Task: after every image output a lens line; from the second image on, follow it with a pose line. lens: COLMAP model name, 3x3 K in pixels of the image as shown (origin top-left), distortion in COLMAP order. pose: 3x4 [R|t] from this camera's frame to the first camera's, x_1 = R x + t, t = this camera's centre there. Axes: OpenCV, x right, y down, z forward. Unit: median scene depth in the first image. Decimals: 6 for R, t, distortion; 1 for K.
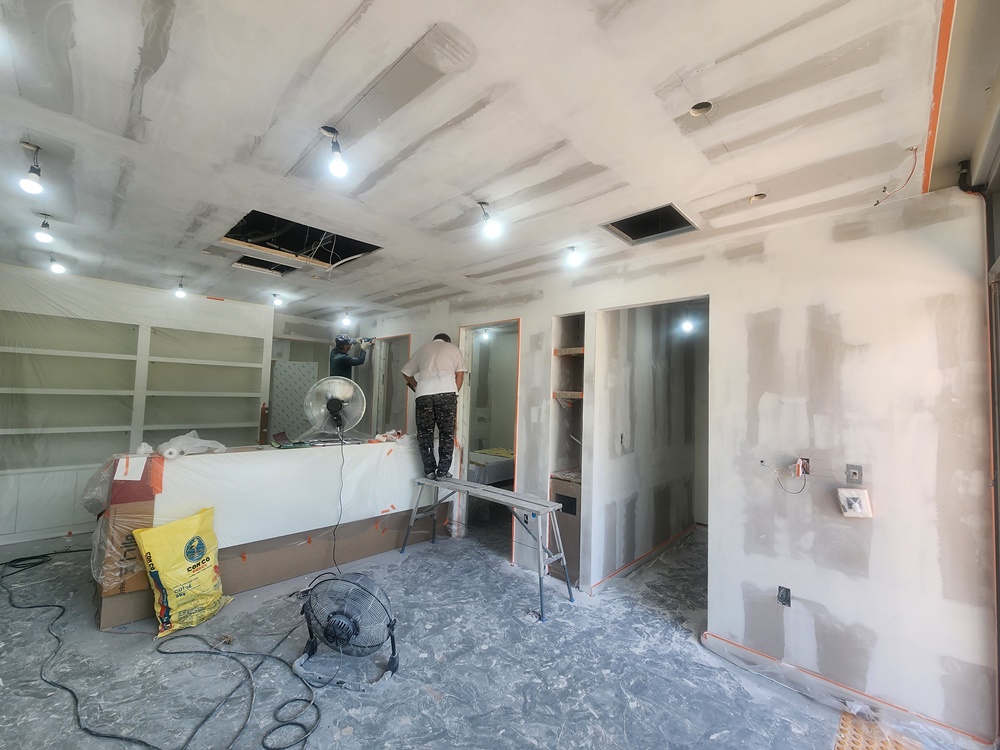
lens RADIAL K [[406.9, 0, 504.0], [0, 406.9, 374.2], [0, 0, 1]] dist [-0.000063, -0.000247]
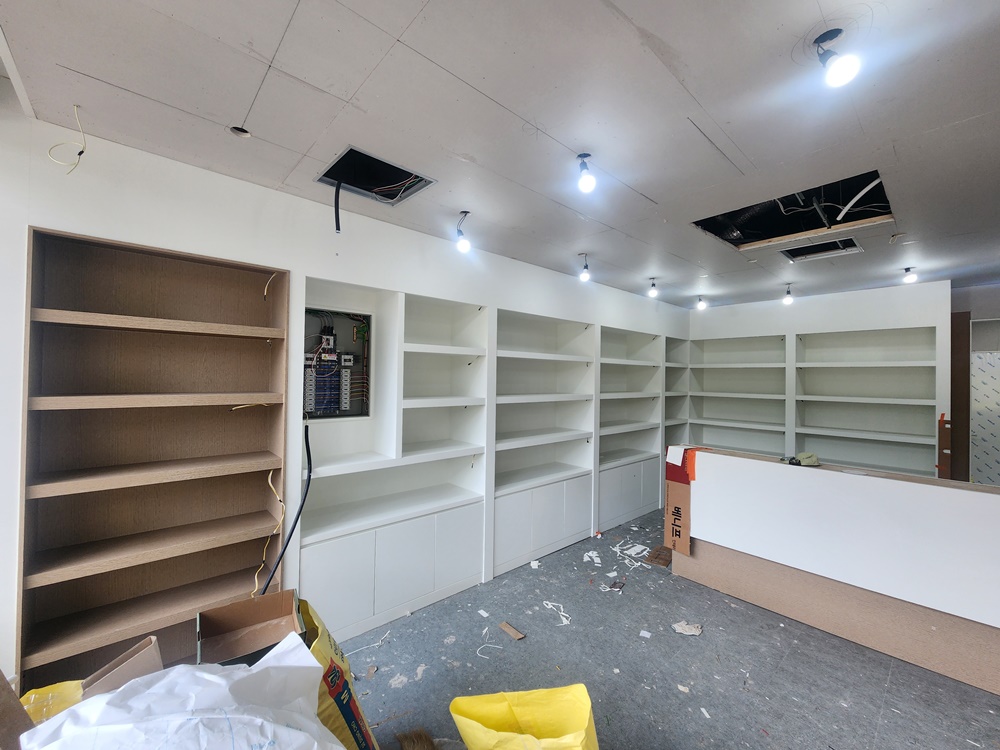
lens RADIAL K [[406.5, 0, 502.7], [0, 406.5, 373.2], [0, 0, 1]] dist [0.009630, -0.005687]
pose [[-0.067795, -0.042322, -0.996801, 0.293976], [0.030910, 0.998531, -0.044498, 0.008821], [0.997220, -0.033827, -0.066387, 0.384077]]
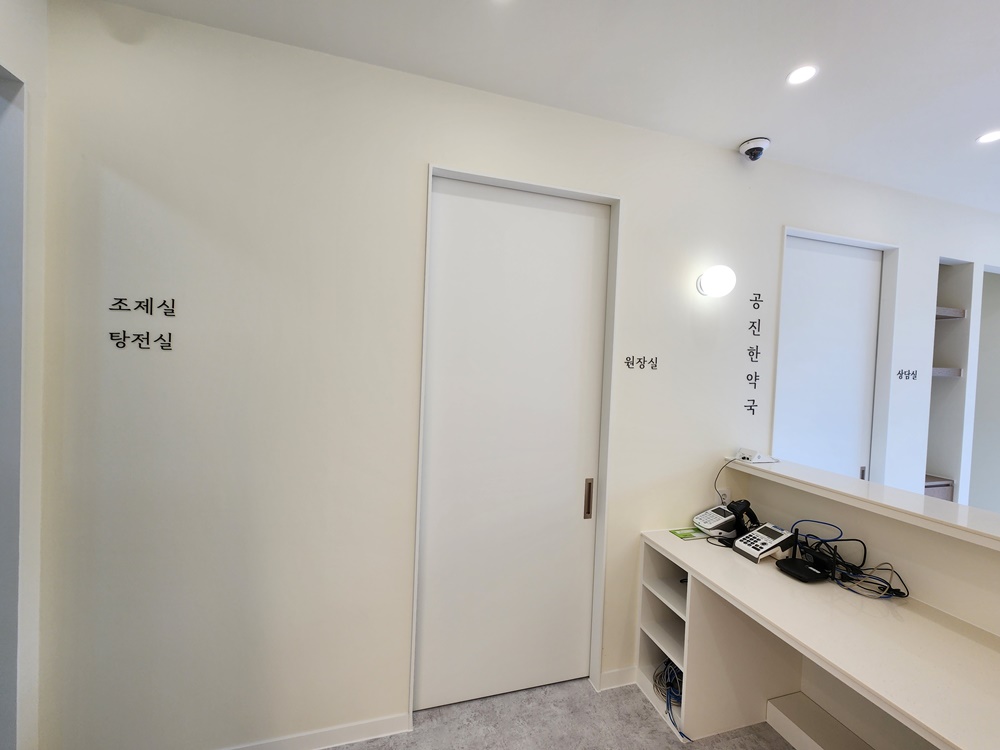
lens RADIAL K [[406.9, 0, 504.0], [0, 406.9, 374.2], [0, 0, 1]] dist [-0.000063, -0.000247]
pose [[0.500863, -0.019804, 0.865300, -0.842086], [-0.060354, 0.996506, 0.057742, 0.059523], [-0.863420, -0.081145, 0.497917, 1.266245]]
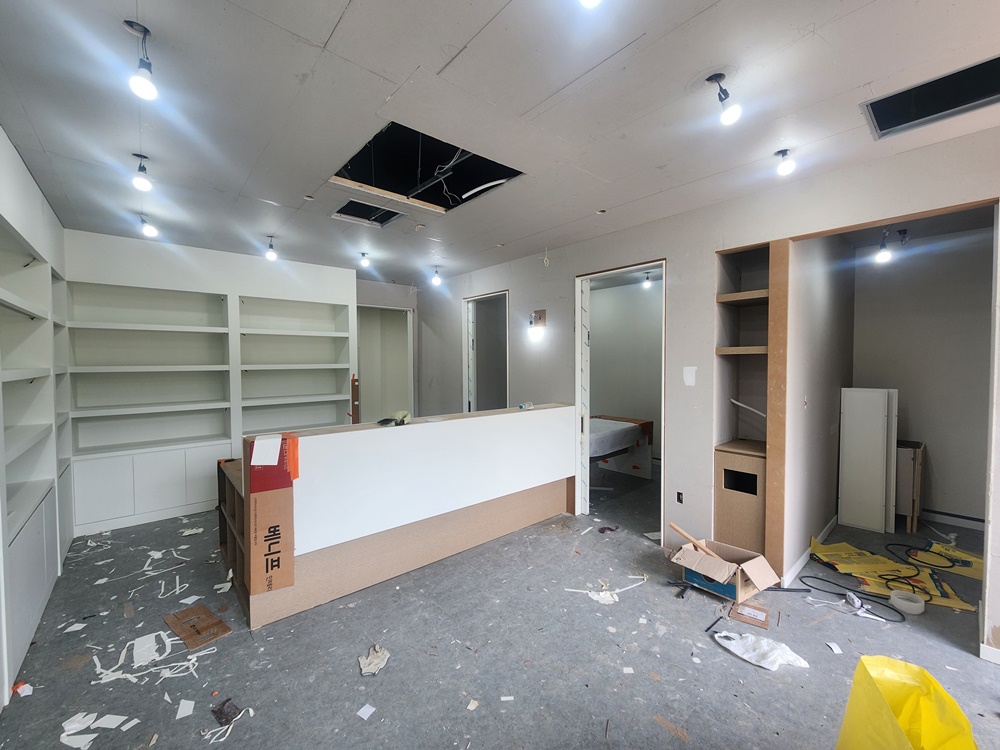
lens RADIAL K [[406.5, 0, 502.7], [0, 406.5, 373.2], [0, 0, 1]] dist [0.009630, -0.005687]
pose [[0.995197, -0.033367, -0.092033, -0.234846], [0.040511, 0.996217, 0.076883, 0.014624], [0.089119, -0.080242, 0.992783, 0.141851]]
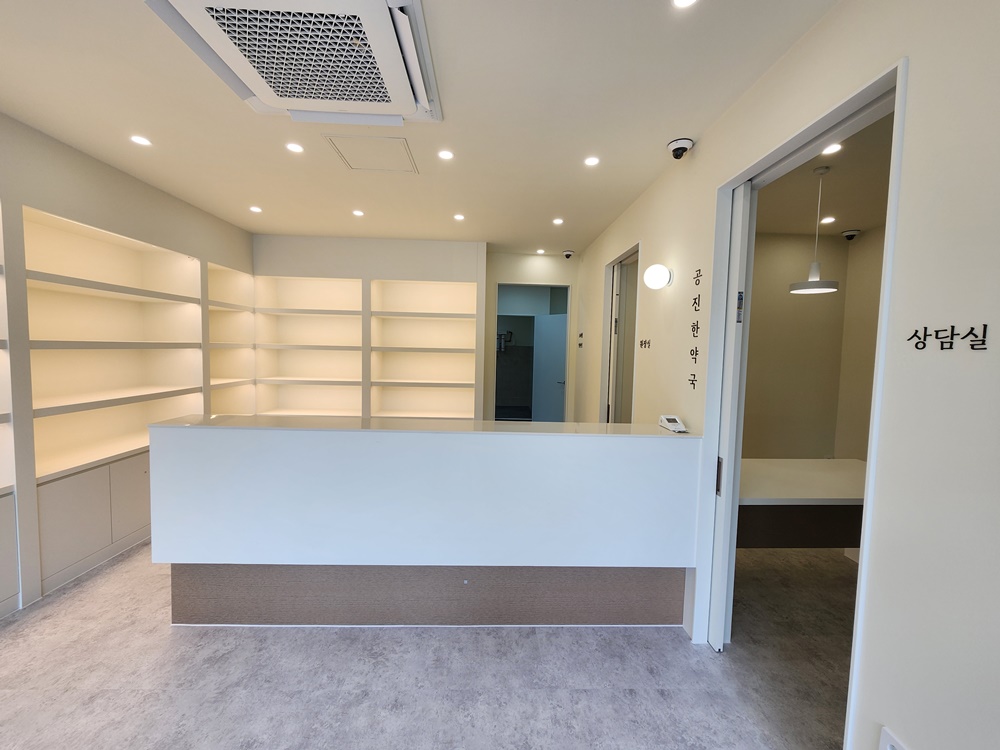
lens RADIAL K [[406.5, 0, 502.7], [0, 406.5, 373.2], [0, 0, 1]] dist [0.009630, -0.005687]
pose [[0.716779, 0.031136, -0.696605, 0.044890], [0.031143, 0.996576, 0.076589, 0.052119], [0.696605, -0.076591, 0.713355, 0.631781]]
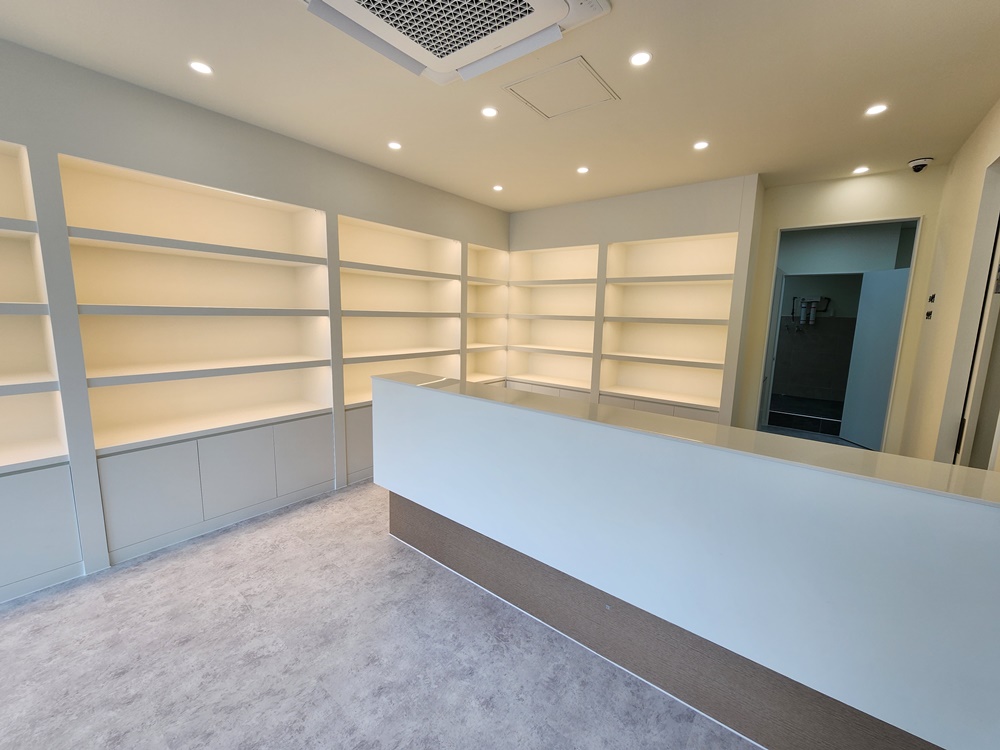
lens RADIAL K [[407.4, 0, 502.7], [0, 407.4, 372.8], [0, 0, 1]] dist [0.001826, -0.000950]
pose [[0.098268, 0.118675, -0.988058, 0.030861], [0.026086, 0.992216, 0.121769, 0.063573], [0.994818, -0.037740, 0.094408, 0.835638]]
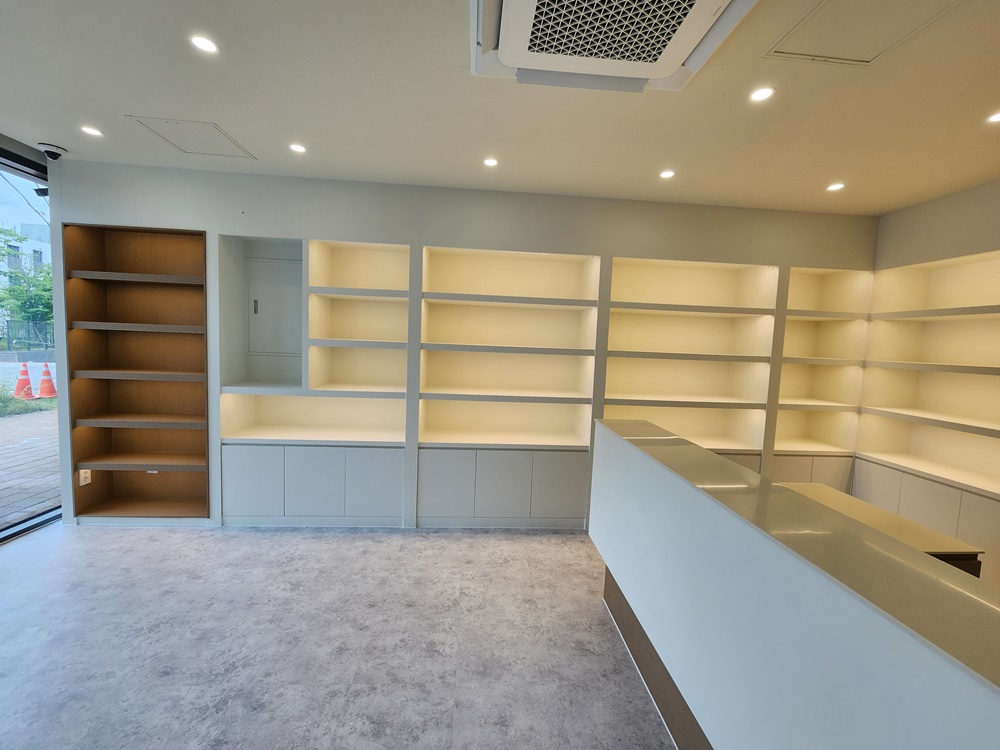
lens RADIAL K [[407.4, 0, 502.7], [0, 407.4, 372.8], [0, 0, 1]] dist [0.001826, -0.000950]
pose [[-0.670937, -0.000808, -0.741514, -0.086319], [-0.024777, 0.999465, 0.021330, 0.062976], [0.741101, 0.032683, -0.670598, 0.998816]]
